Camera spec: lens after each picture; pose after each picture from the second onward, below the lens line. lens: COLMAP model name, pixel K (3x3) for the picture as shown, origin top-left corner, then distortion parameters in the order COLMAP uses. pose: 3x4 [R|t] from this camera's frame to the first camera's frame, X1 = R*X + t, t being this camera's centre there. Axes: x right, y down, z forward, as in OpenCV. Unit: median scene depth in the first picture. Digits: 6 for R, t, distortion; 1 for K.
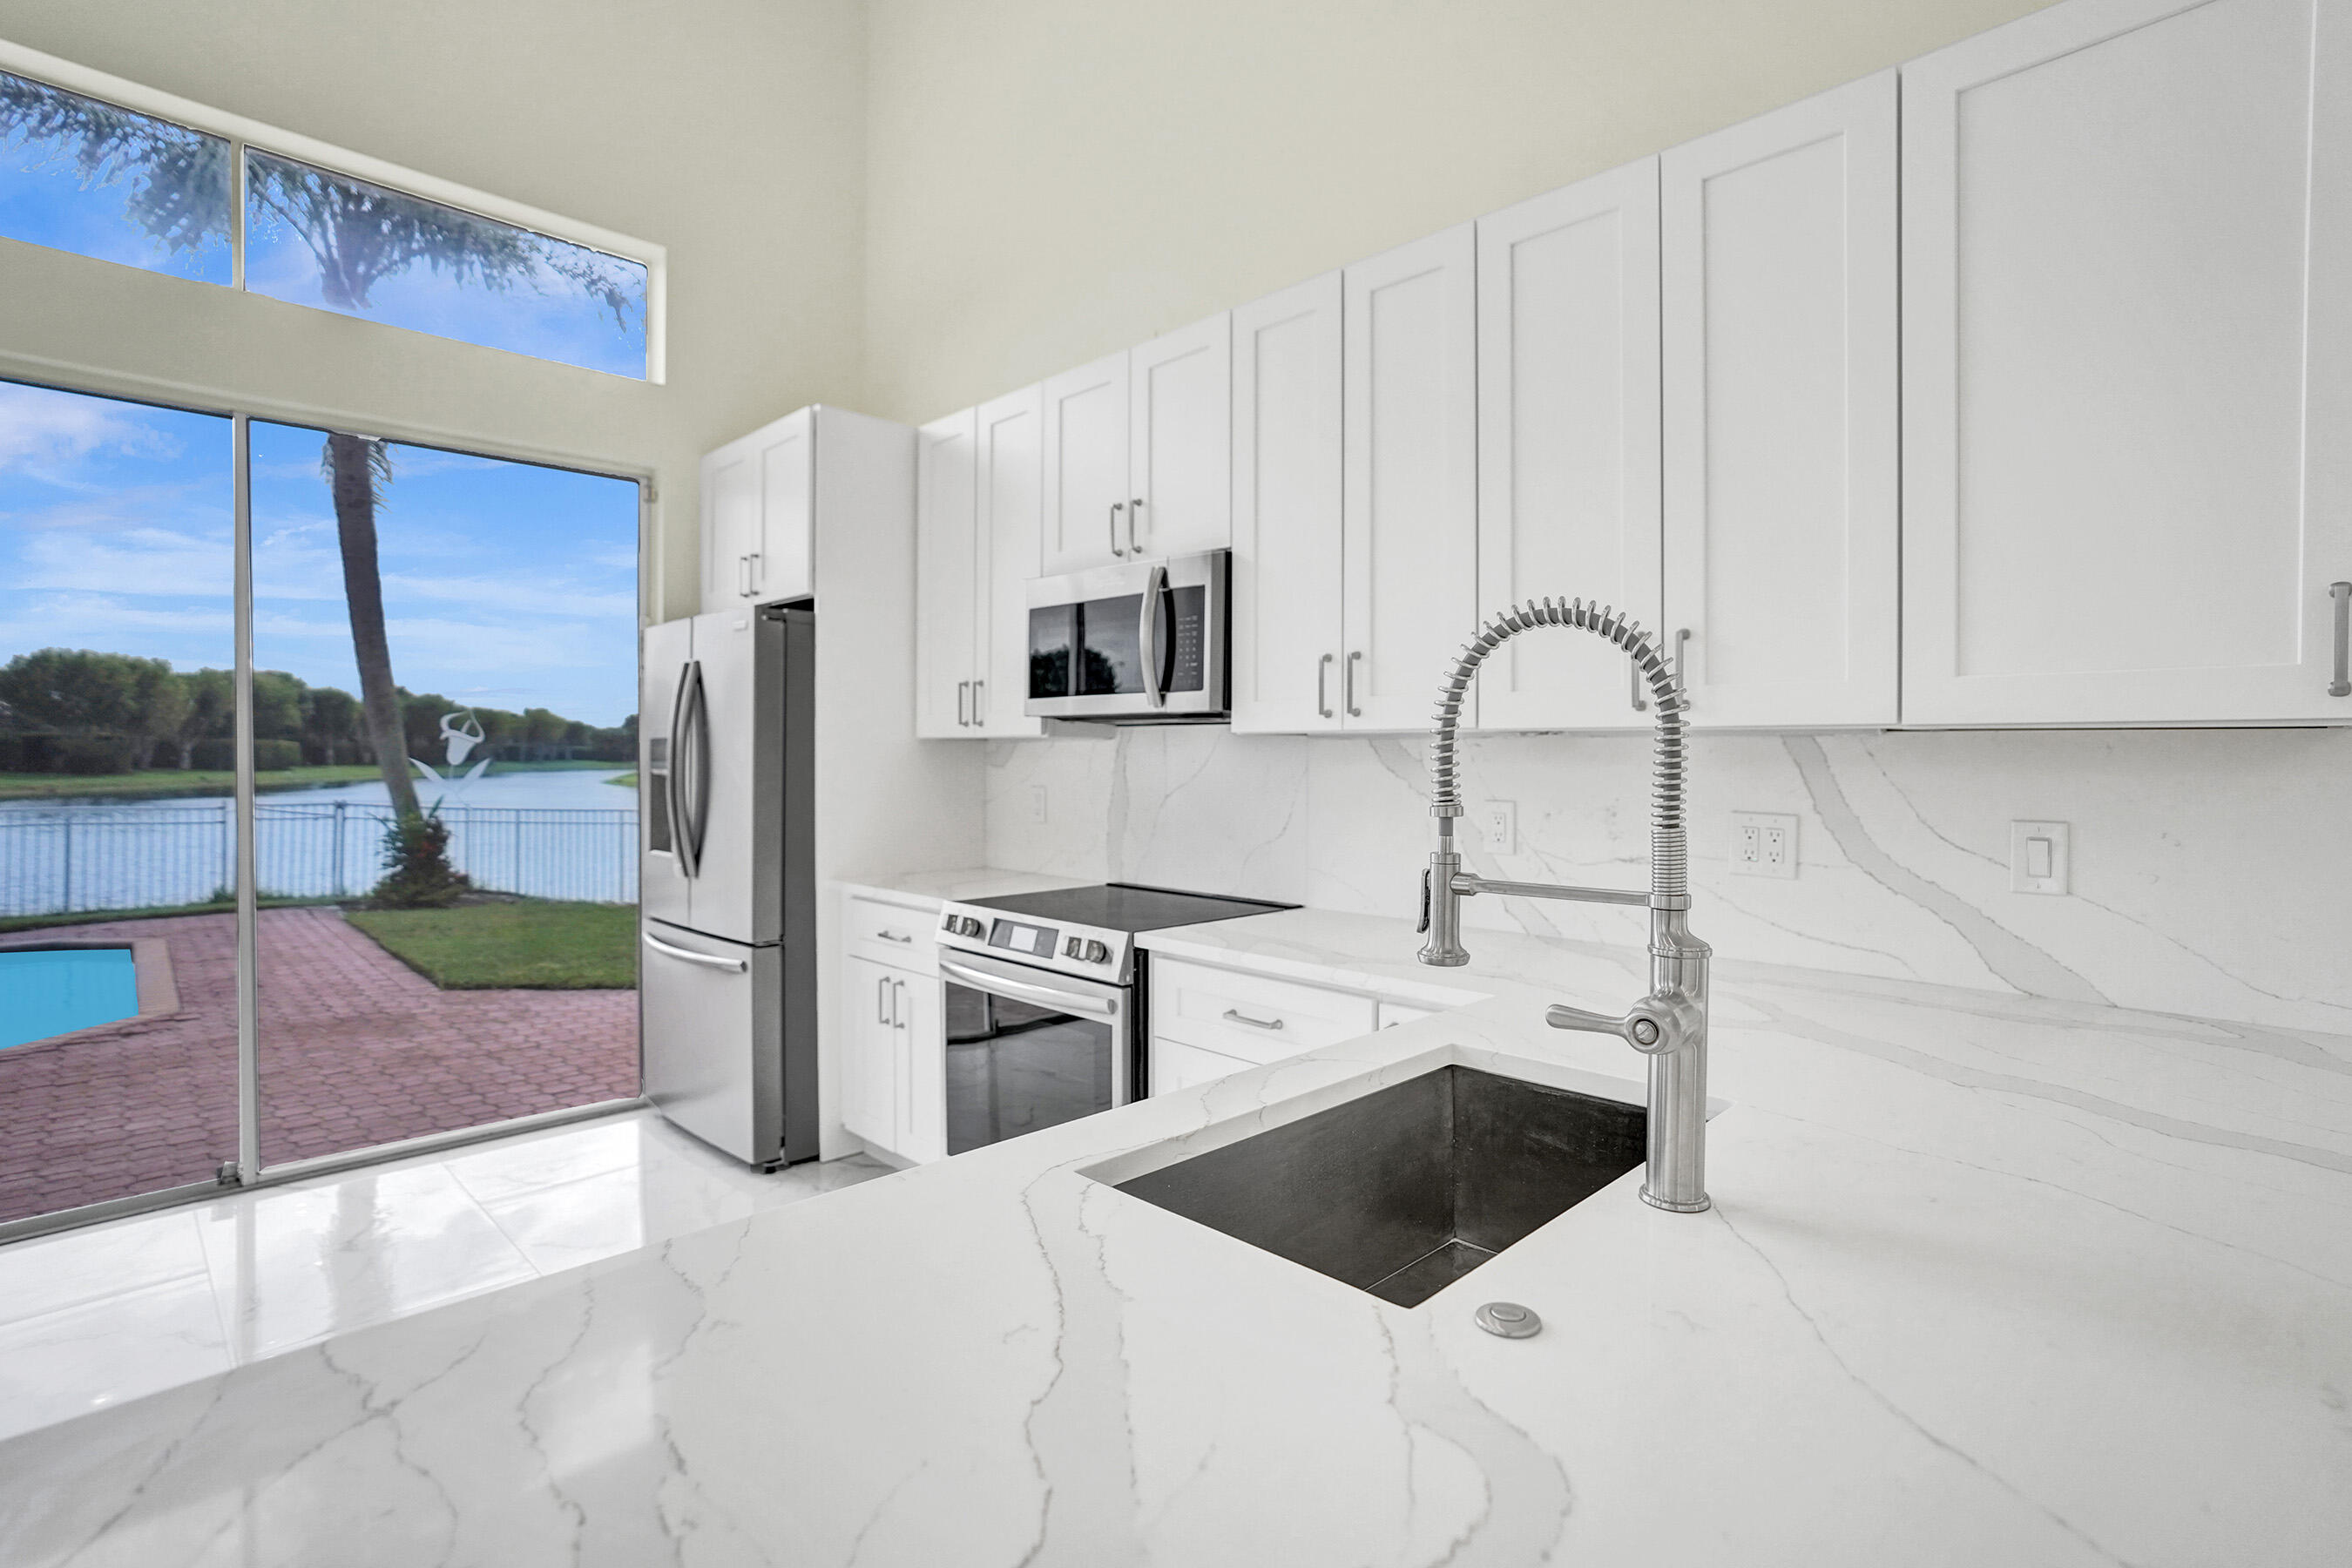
lens RADIAL K [[1114.9, 0, 1190.0], [0, 1114.9, 771.8], [0, 0, 1]] dist [-0.052429, 0.028396]
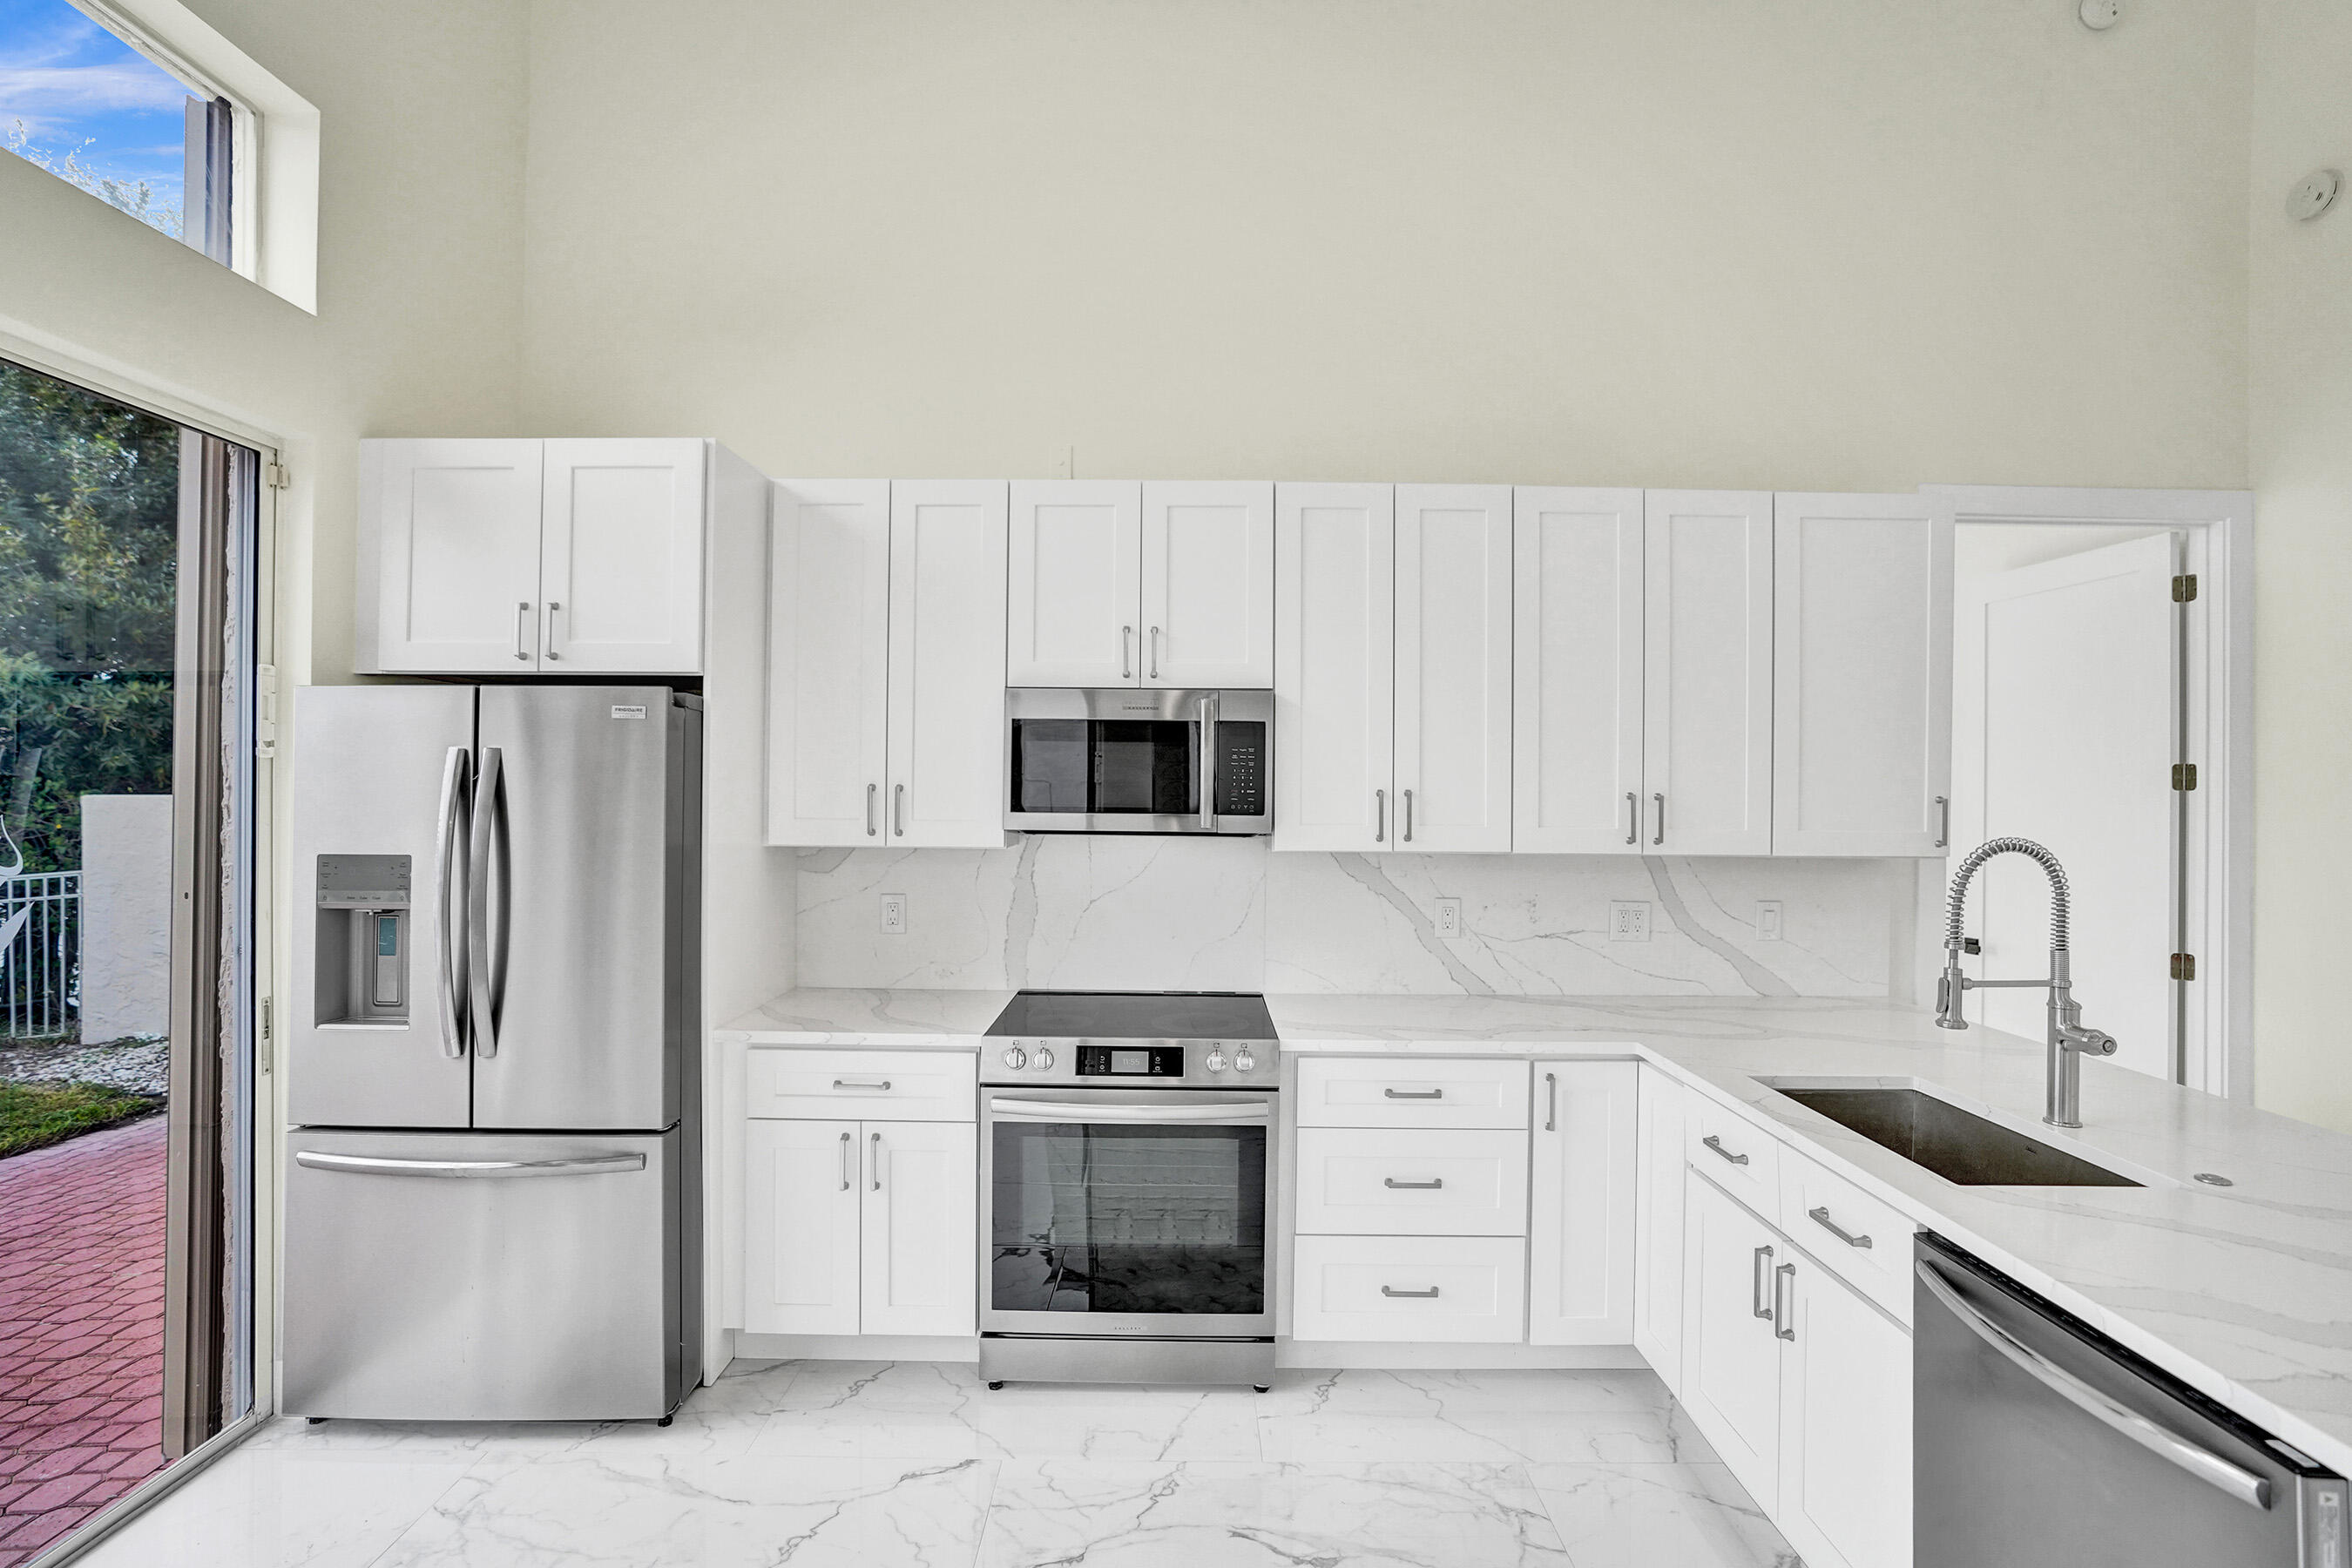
lens RADIAL K [[1084.0, 0, 1176.0], [0, 1084.0, 784.0], [0, 0, 1]] dist [-0.039236, 0.012749]
pose [[0.717276, 0.006705, 0.696757, -0.676143], [0.002551, 0.999922, -0.012249, -0.075205], [-0.696784, 0.010563, 0.717203, 0.223400]]
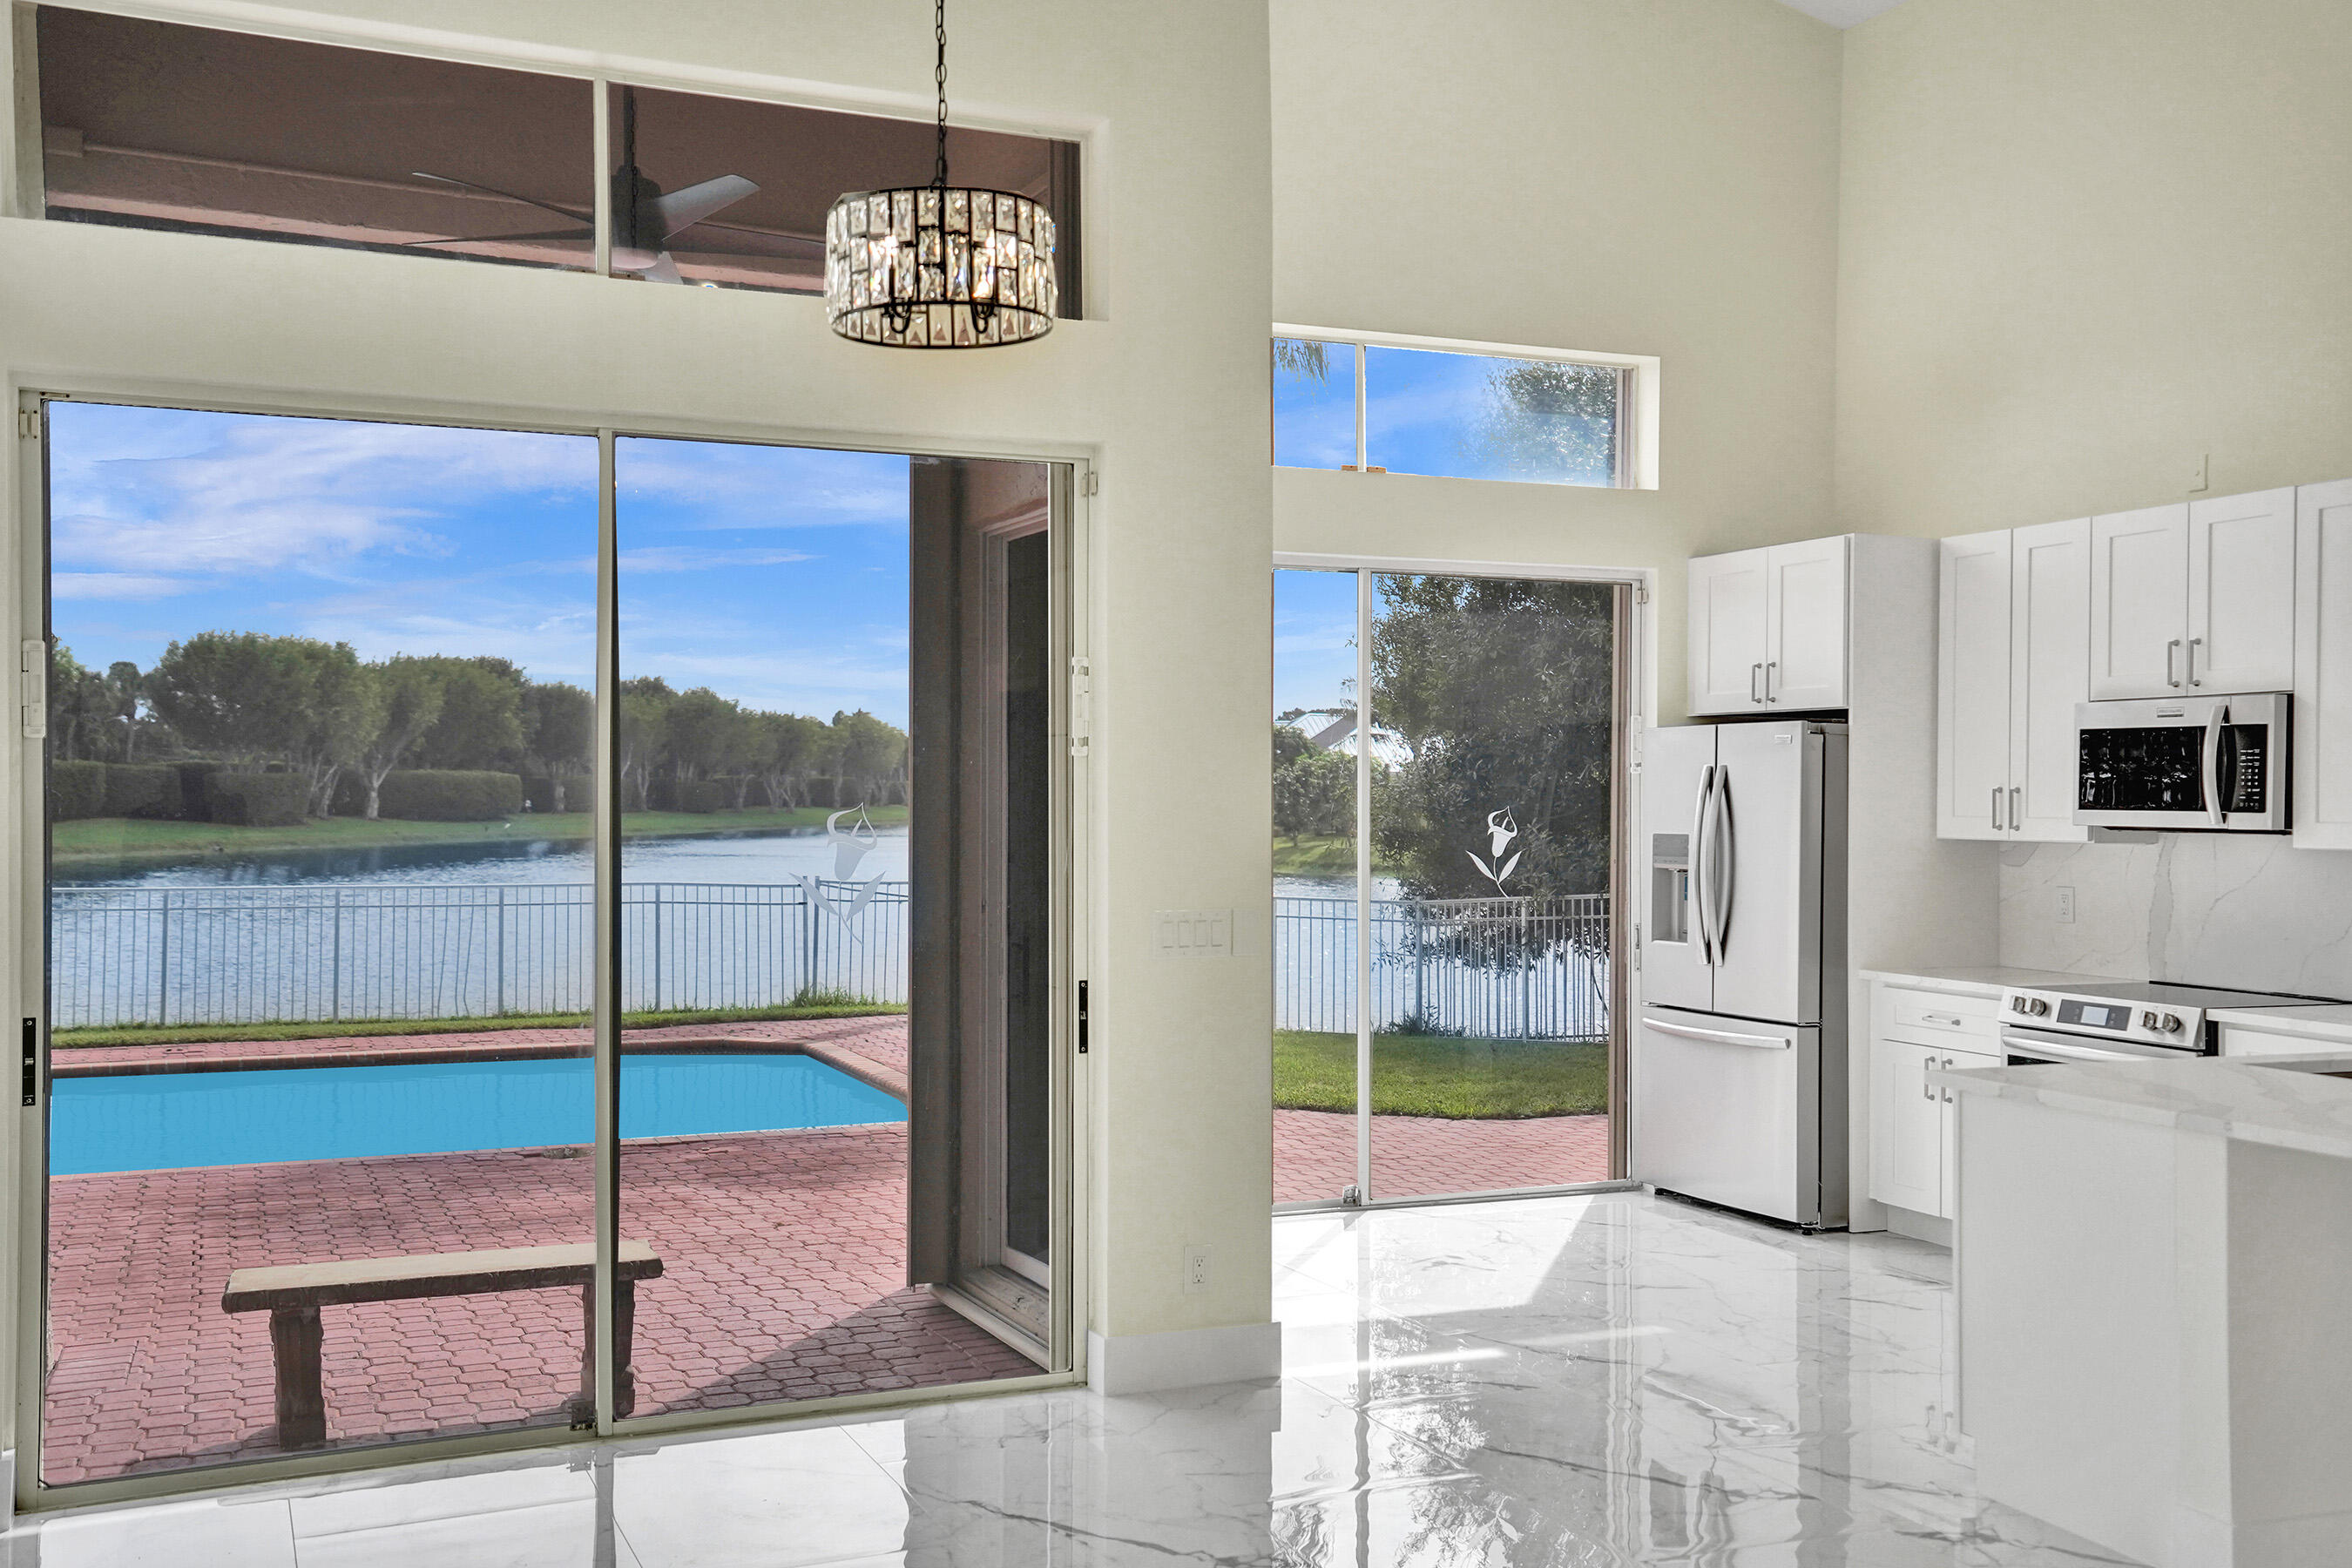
lens RADIAL K [[2285.2, 0, 1176.5], [0, 2285.2, 811.3], [0, 0, 1]] dist [0.085002, -0.004153]
pose [[0.929370, 0.007042, -0.369082, -0.126006], [-0.010355, 0.999922, -0.006996, -0.037203], [0.369004, 0.010323, 0.929371, -1.441190]]
